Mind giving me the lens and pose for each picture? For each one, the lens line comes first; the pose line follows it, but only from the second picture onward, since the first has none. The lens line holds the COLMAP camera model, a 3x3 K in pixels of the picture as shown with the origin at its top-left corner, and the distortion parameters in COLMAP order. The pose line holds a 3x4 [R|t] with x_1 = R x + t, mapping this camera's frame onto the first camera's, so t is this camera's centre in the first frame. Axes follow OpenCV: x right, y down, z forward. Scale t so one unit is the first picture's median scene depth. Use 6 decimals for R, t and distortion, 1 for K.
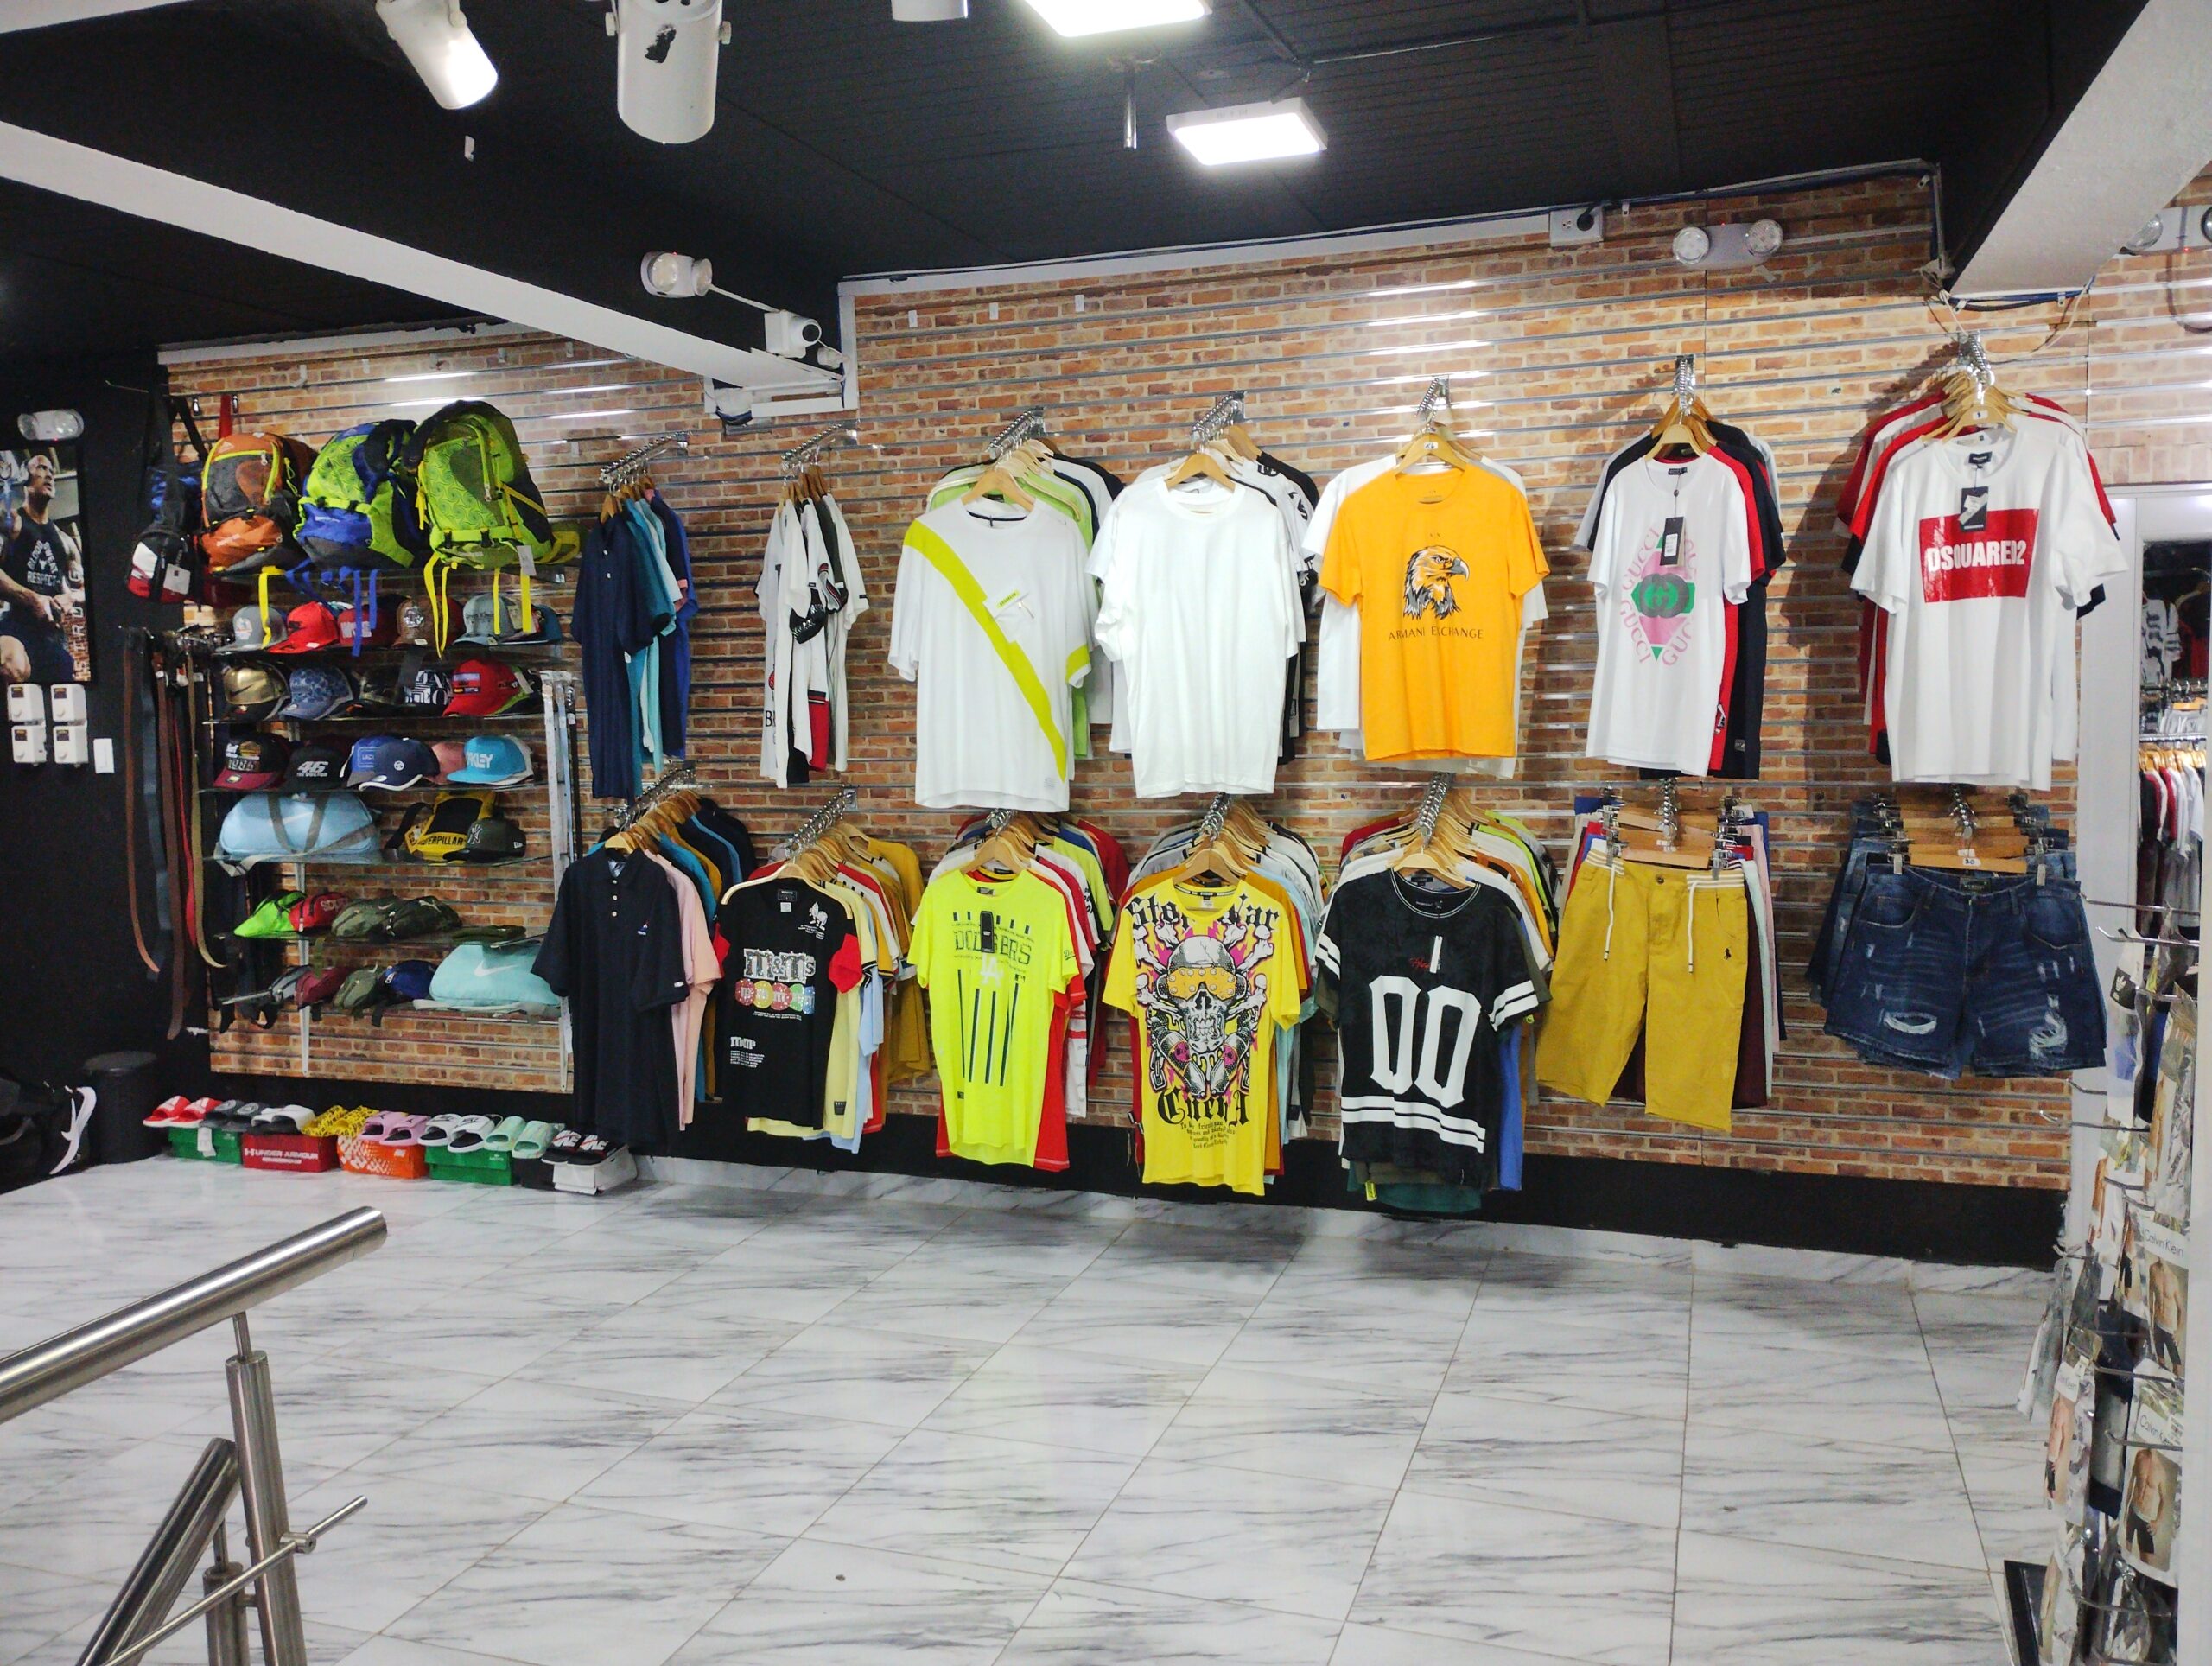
lens RADIAL K [[1838.0, 0, 1084.9], [0, 1838.0, 828.5], [0, 0, 1]] dist [0.056289, -0.058464]
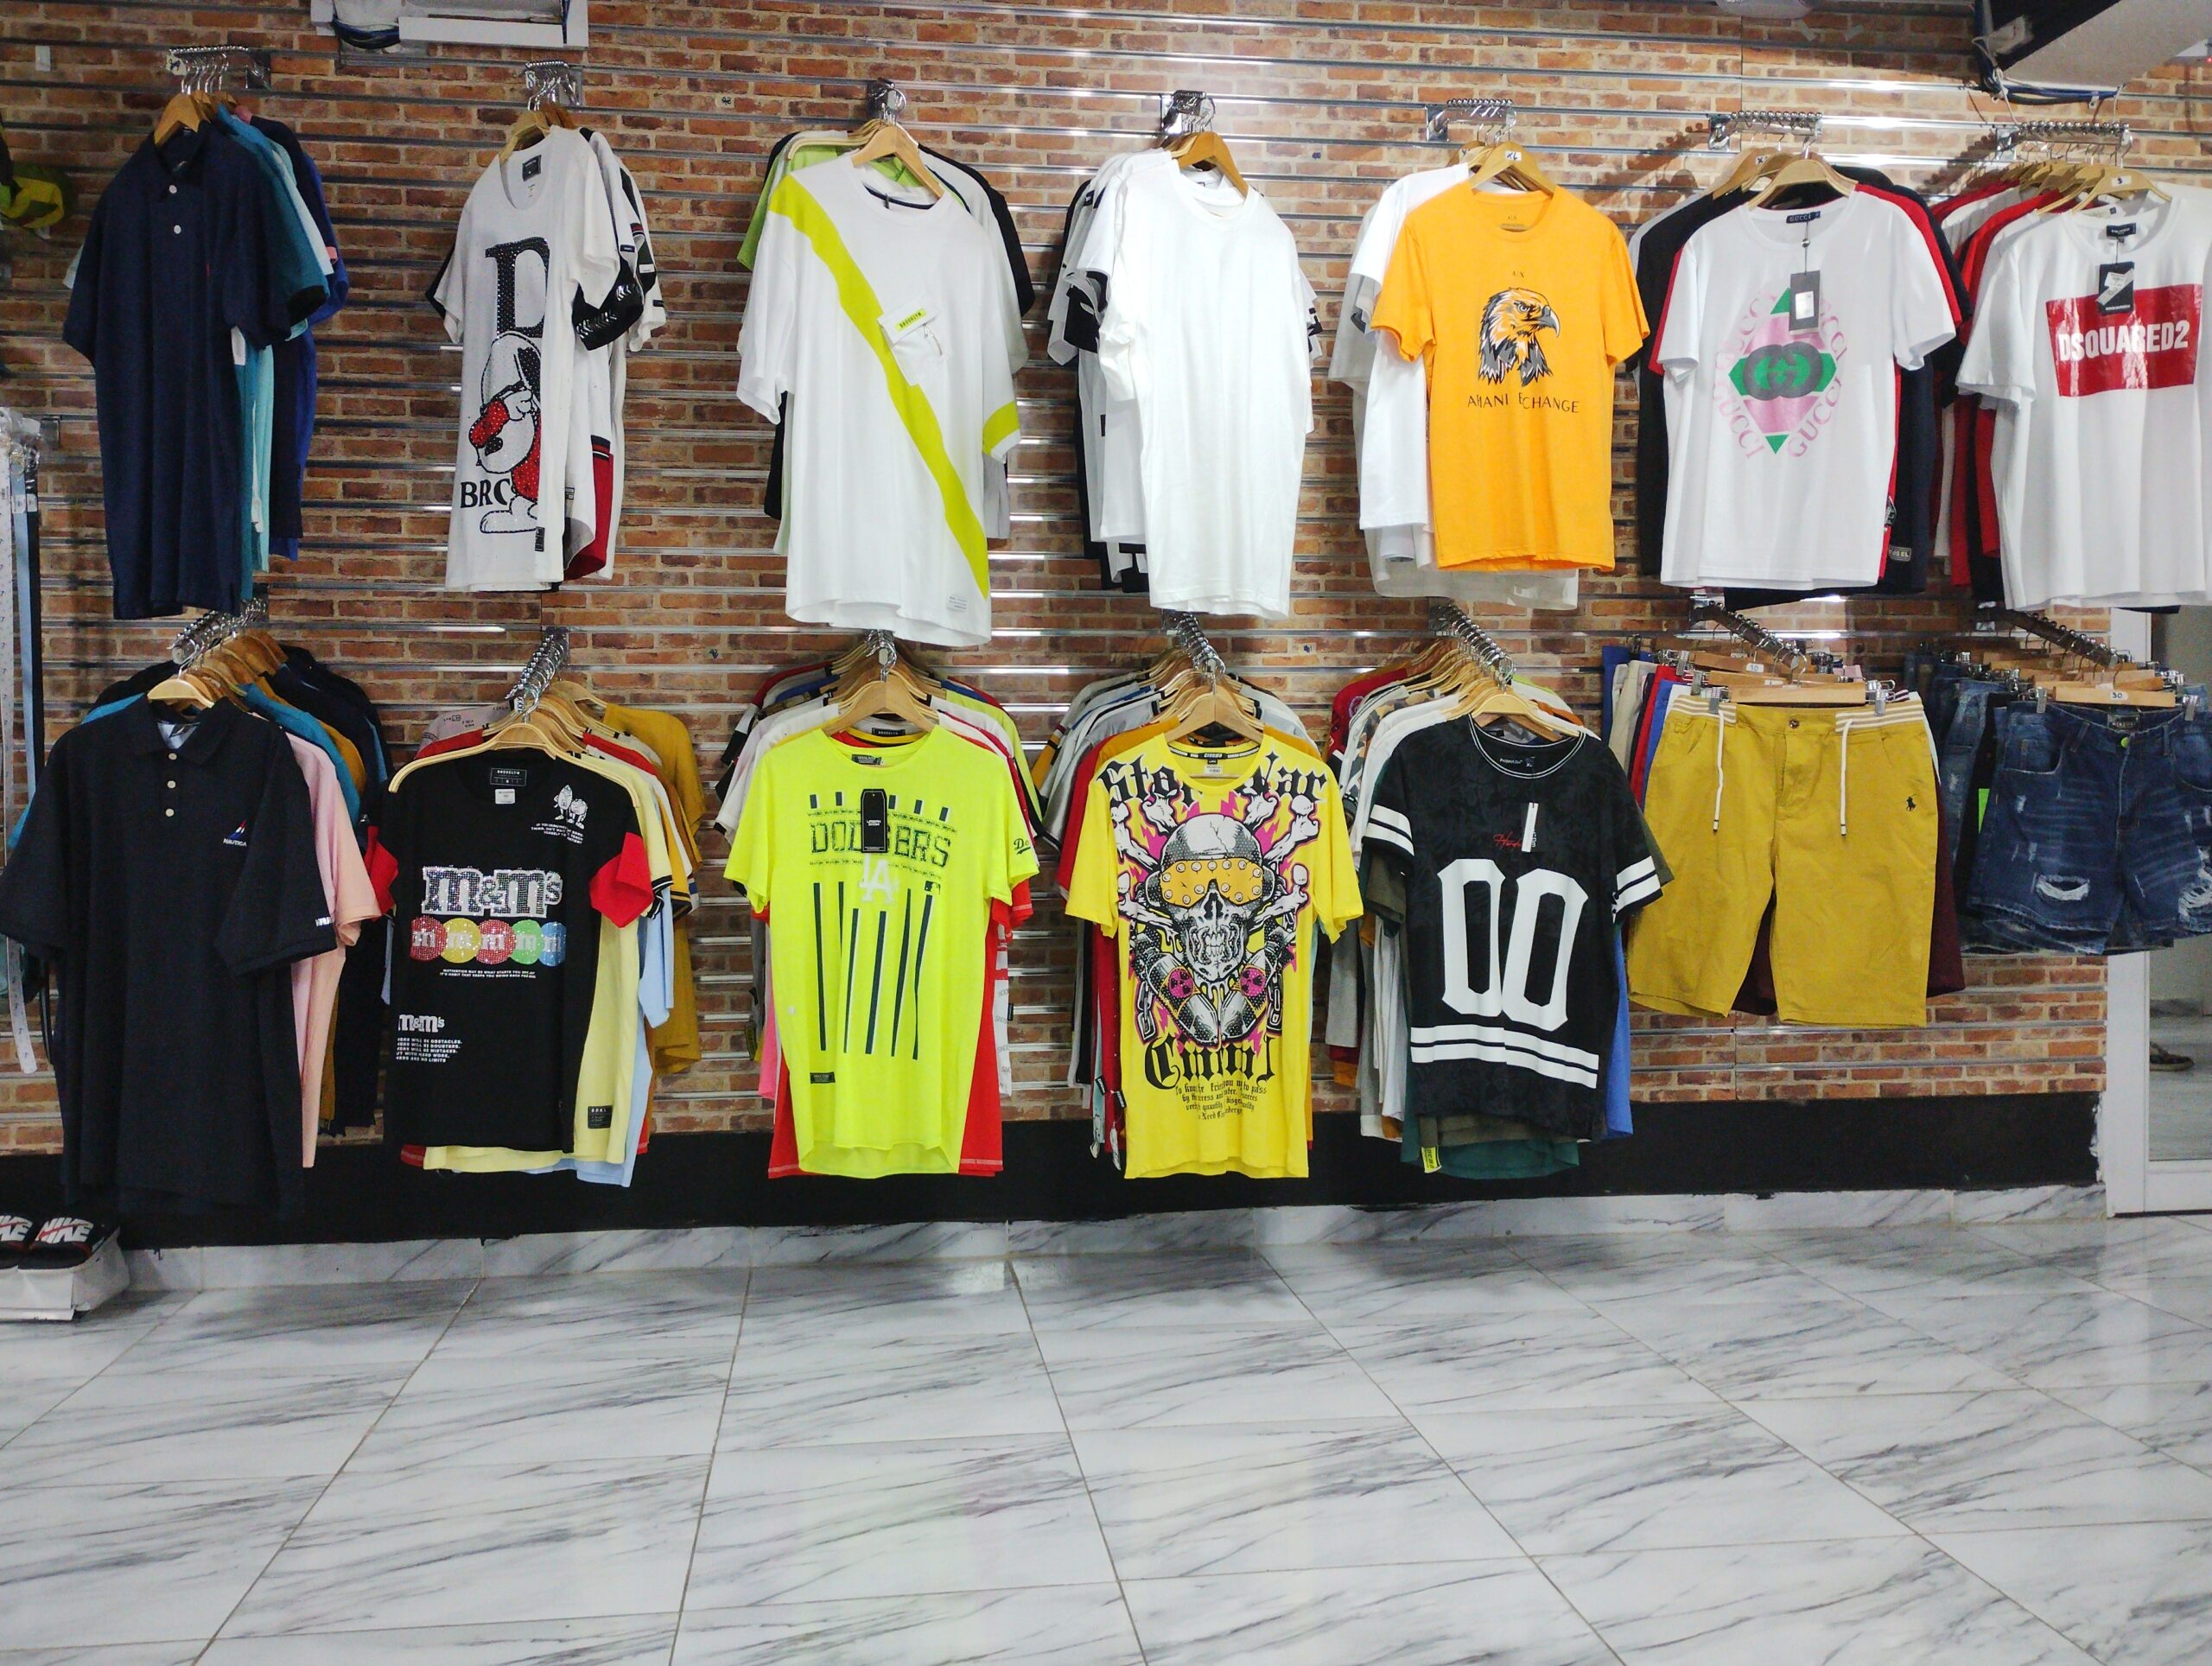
lens RADIAL K [[1838.0, 0, 1099.4], [0, 1838.0, 819.4], [0, 0, 1]] dist [0.056289, -0.058464]
pose [[0.891324, 0.007286, 0.453309, -0.264178], [0.023122, 0.997839, -0.061503, 0.092643], [-0.452778, 0.065300, 0.889229, 0.356368]]
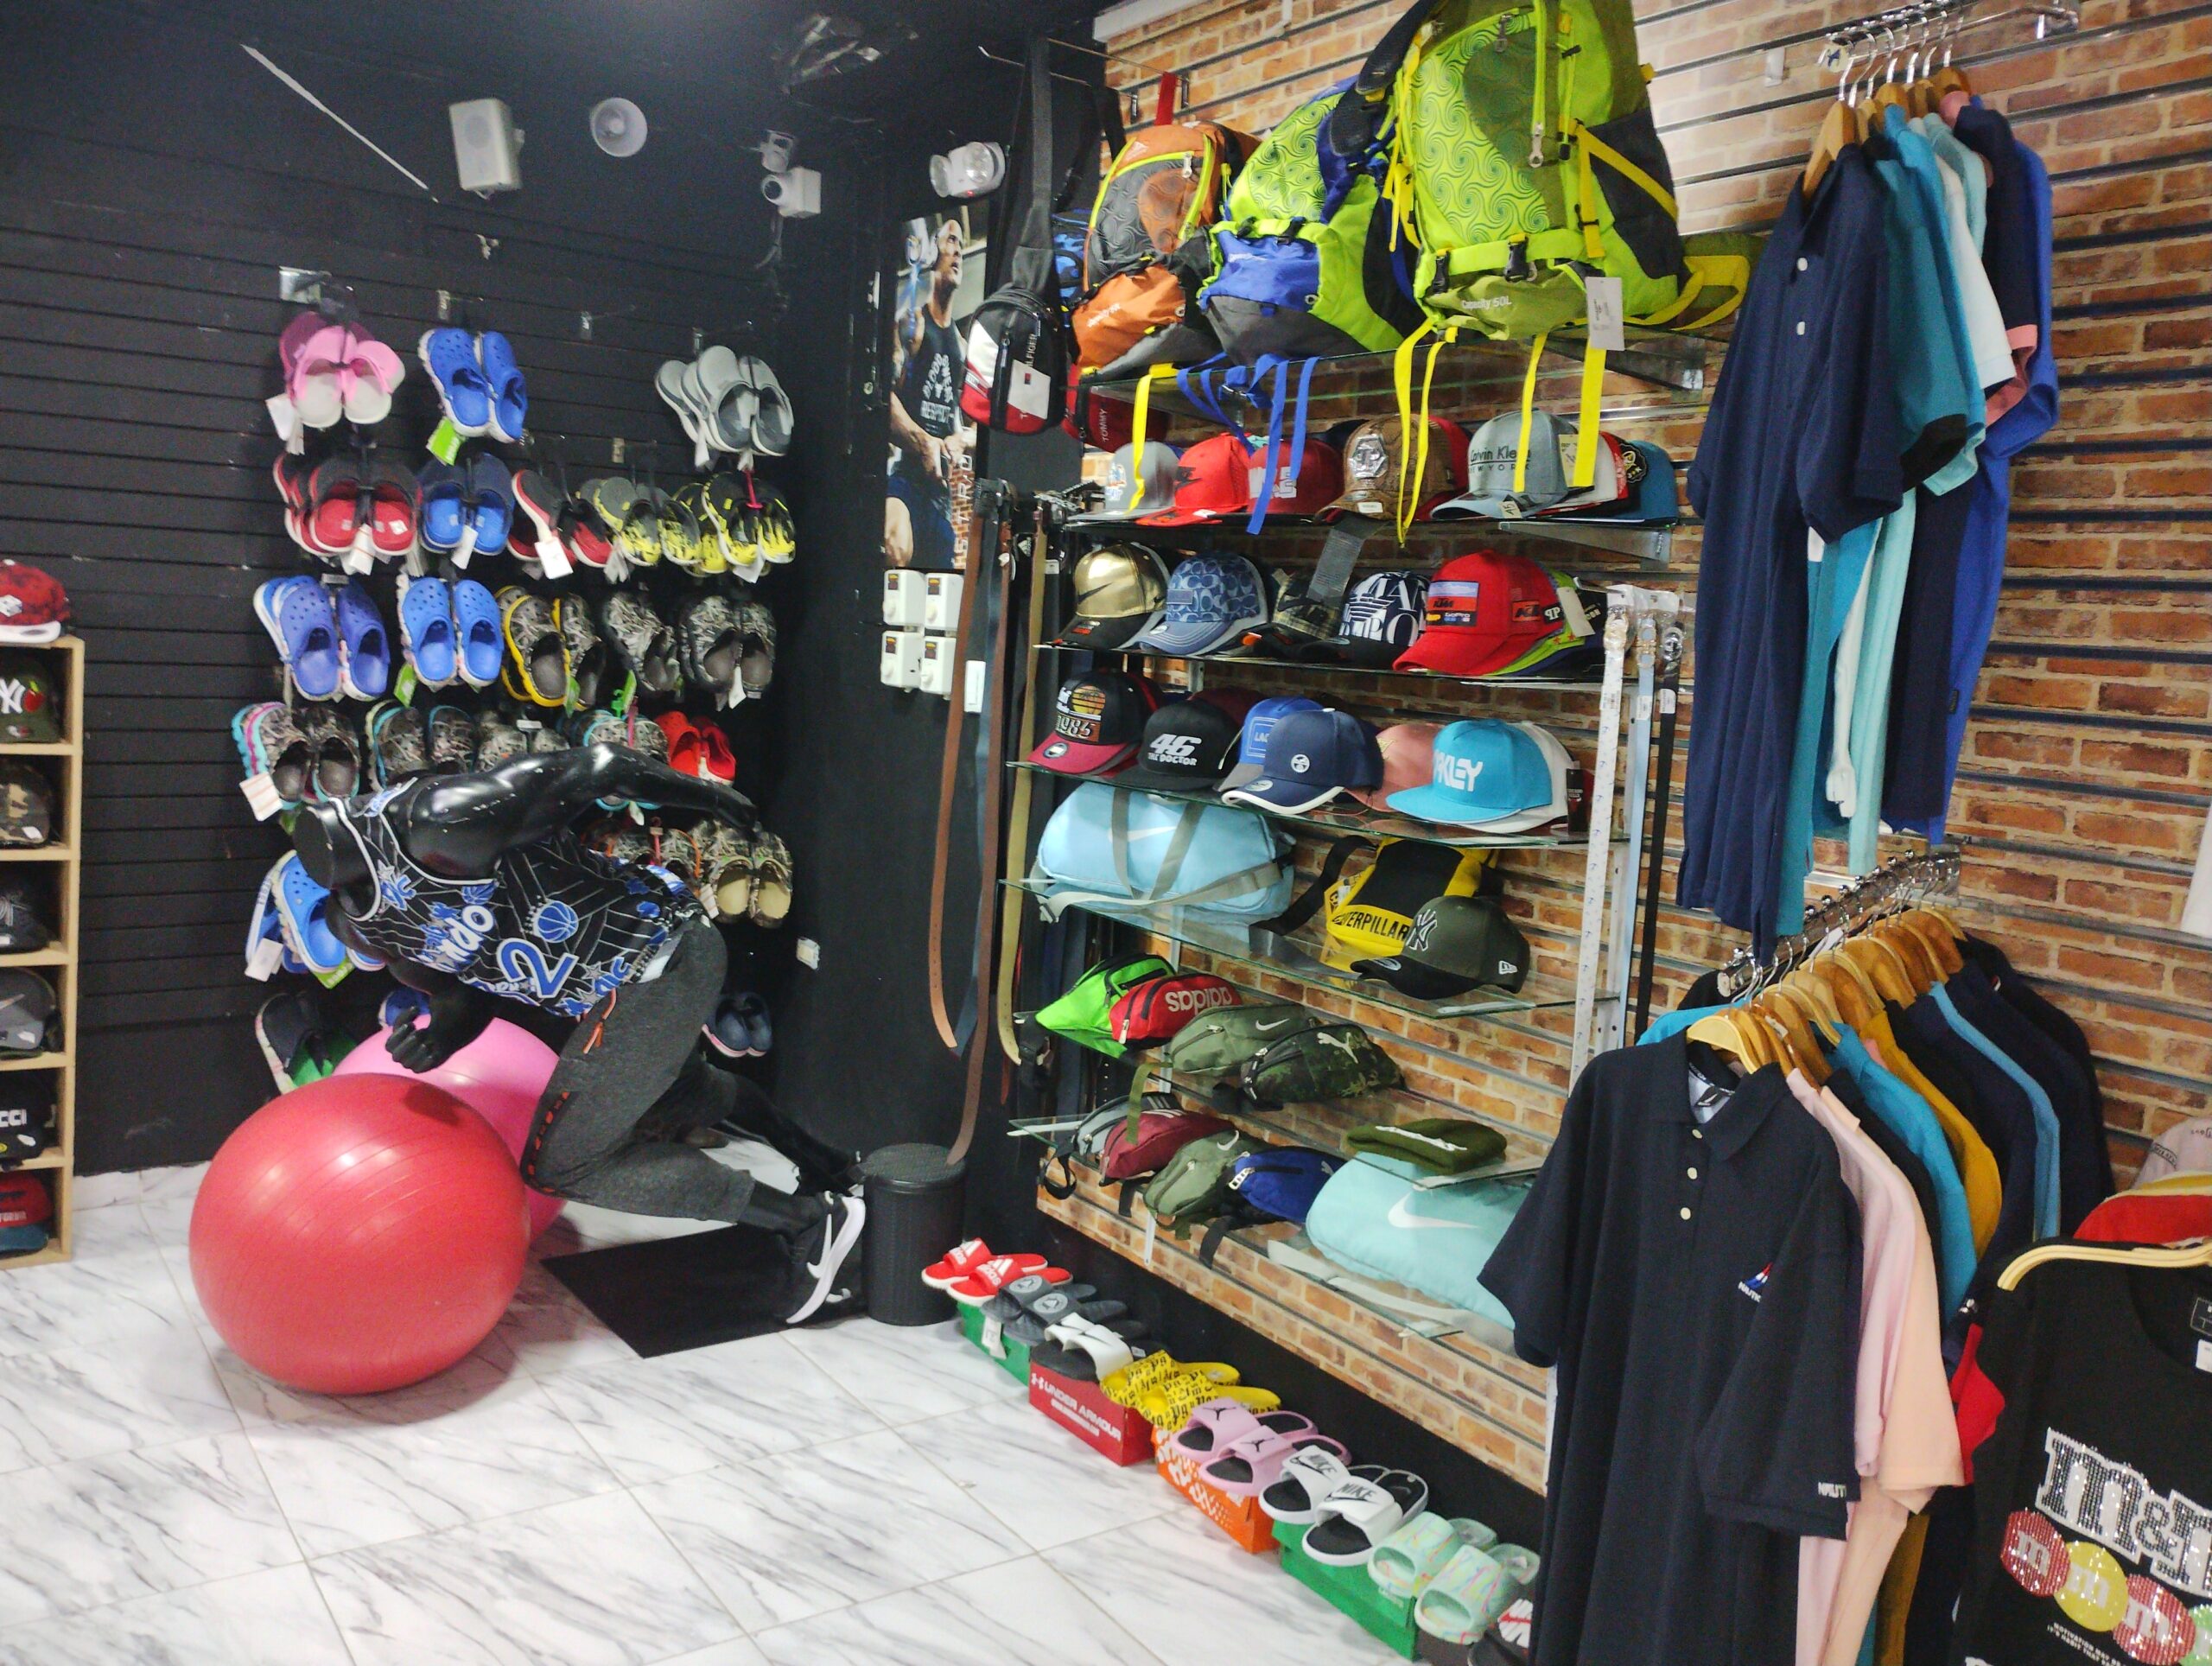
lens RADIAL K [[1838.0, 0, 1086.8], [0, 1838.0, 818.7], [0, 0, 1]] dist [0.056289, -0.058464]
pose [[0.804148, 0.136087, -0.578642, -0.145034], [-0.127063, 0.990294, 0.056319, -0.042738], [0.580690, 0.028235, 0.813635, 0.619195]]
